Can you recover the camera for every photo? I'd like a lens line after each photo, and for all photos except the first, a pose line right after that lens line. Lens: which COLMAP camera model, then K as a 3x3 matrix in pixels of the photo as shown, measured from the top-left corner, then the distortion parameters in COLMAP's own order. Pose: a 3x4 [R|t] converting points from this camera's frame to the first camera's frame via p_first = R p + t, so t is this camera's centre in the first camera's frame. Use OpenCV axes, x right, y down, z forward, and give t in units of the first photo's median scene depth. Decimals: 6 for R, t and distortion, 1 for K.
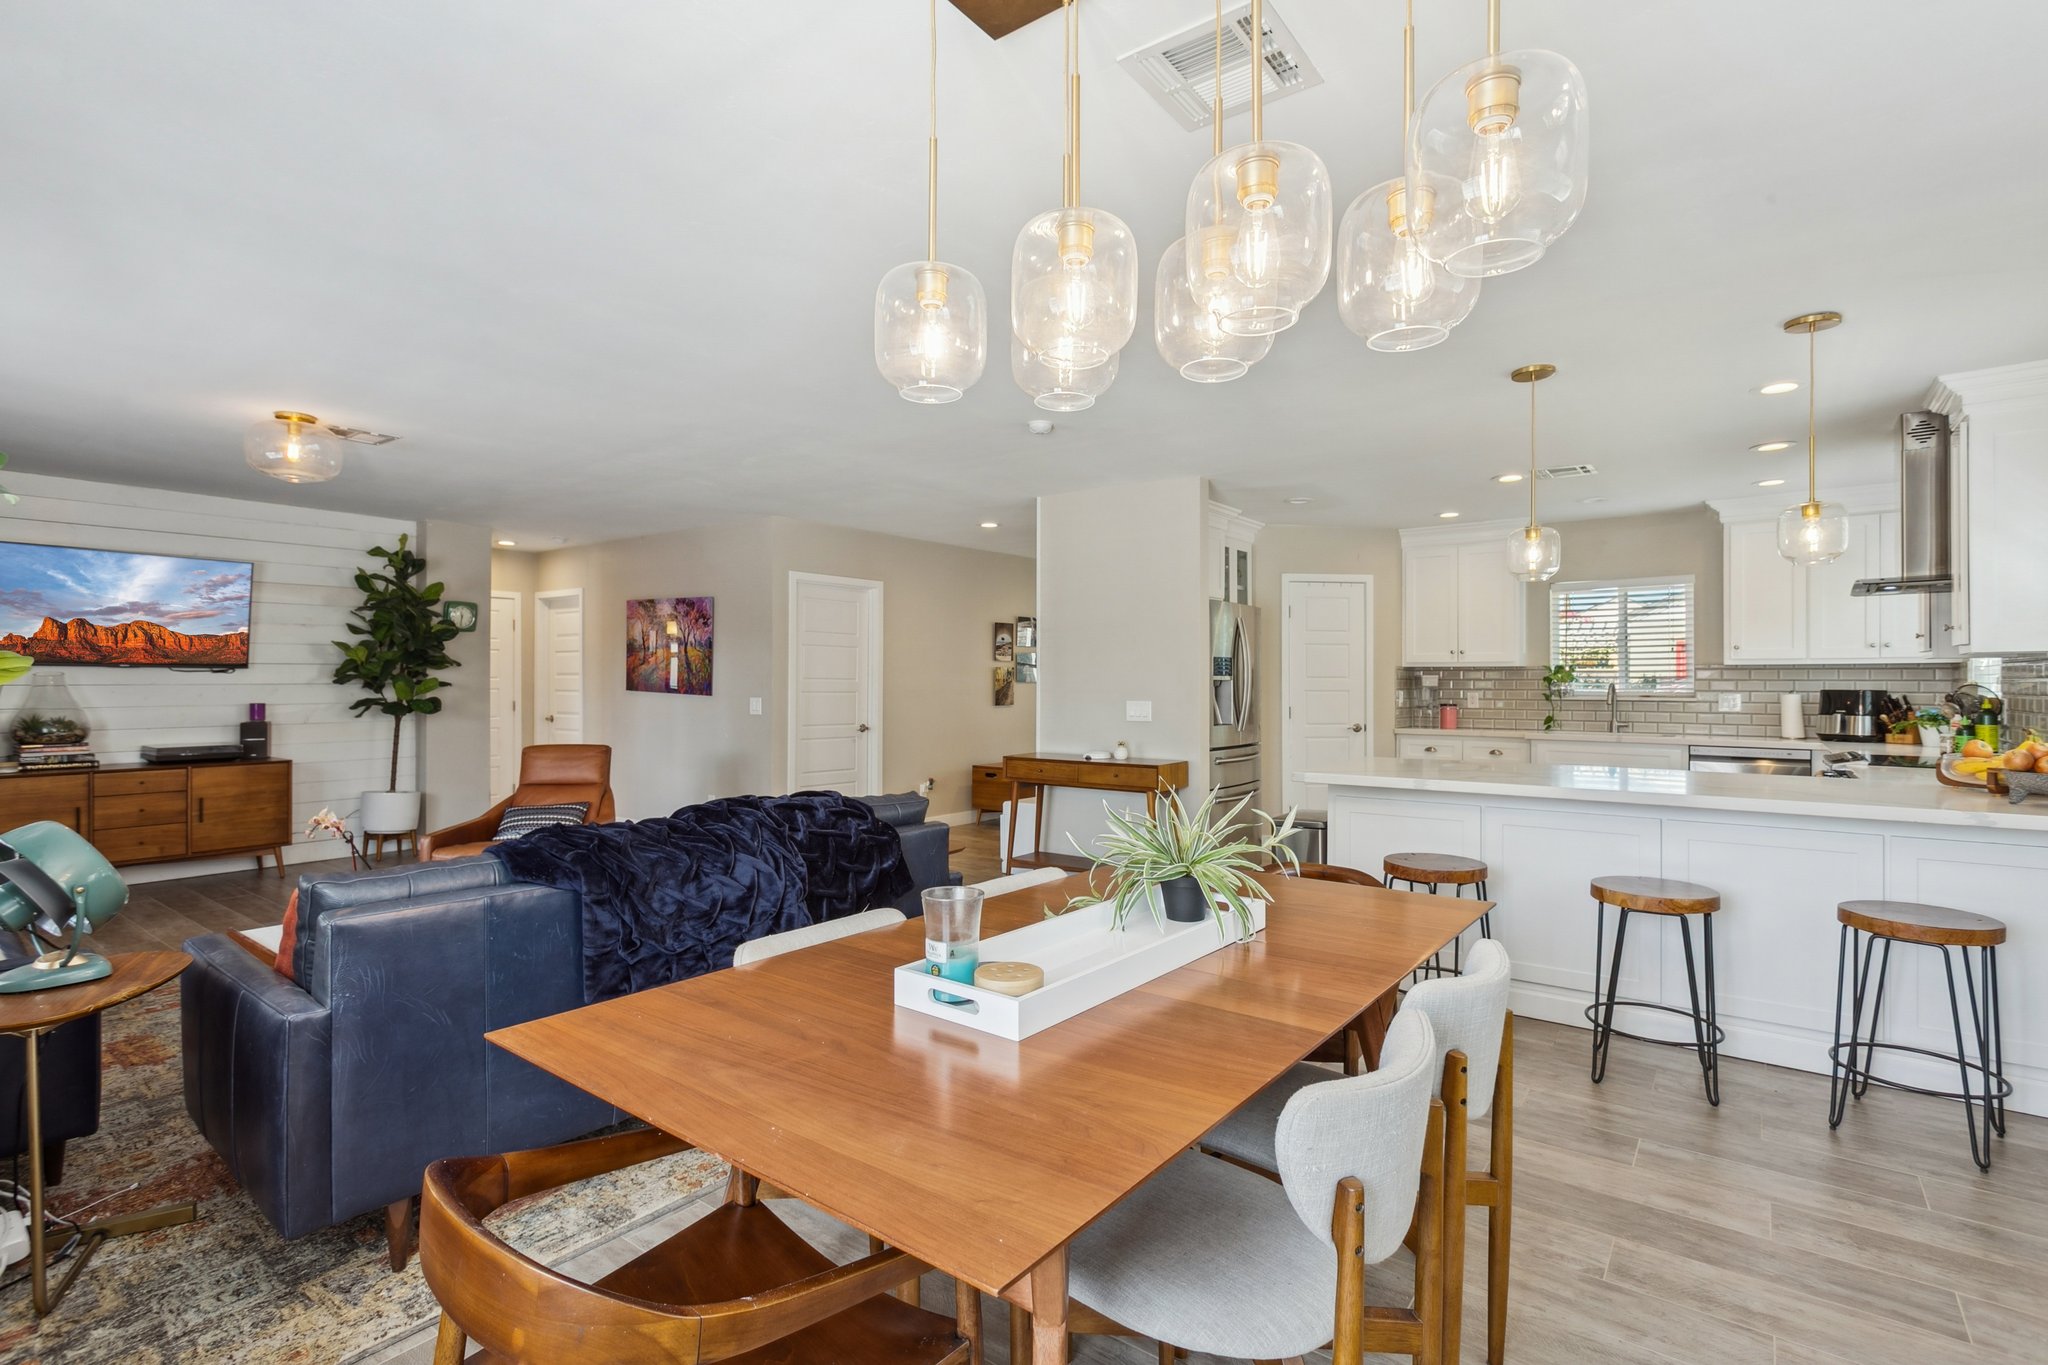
lens RADIAL K [[960.9, 0, 1024.0], [0, 960.9, 667.3], [0, 0, 1]] dist [-0.002416, 0.000747]
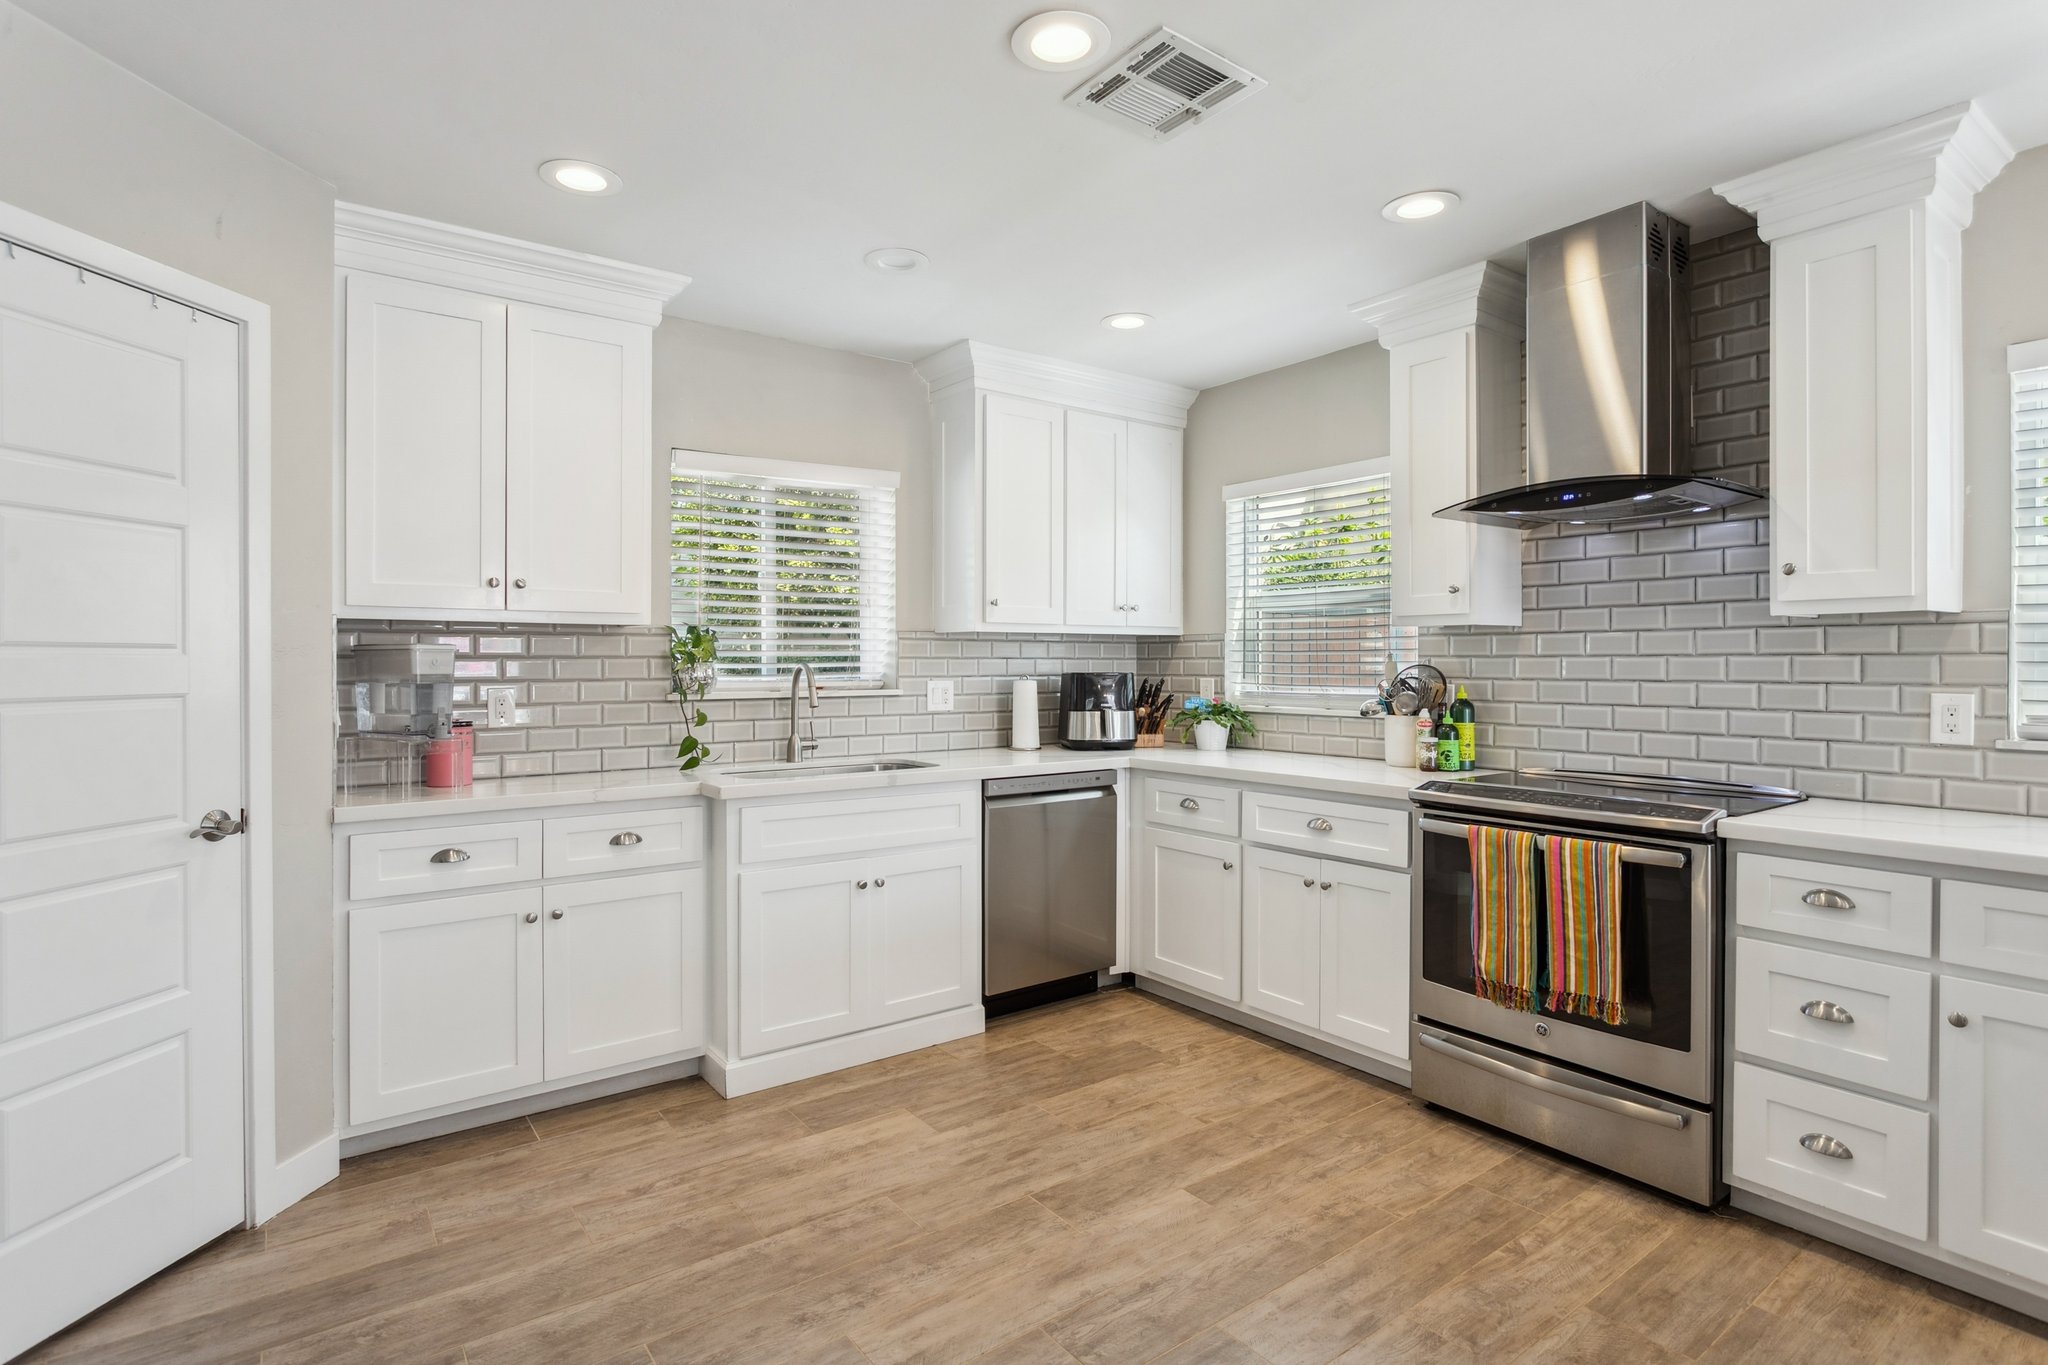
lens RADIAL K [[1018.6, 0, 1027.0], [0, 1018.6, 666.9], [0, 0, 1]] dist [-0.009125, -0.000738]
pose [[0.286112, -0.008365, 0.958160, 0.142803], [-0.013024, 0.999836, 0.012617, 0.010052], [-0.958108, -0.016089, 0.285956, 0.763947]]
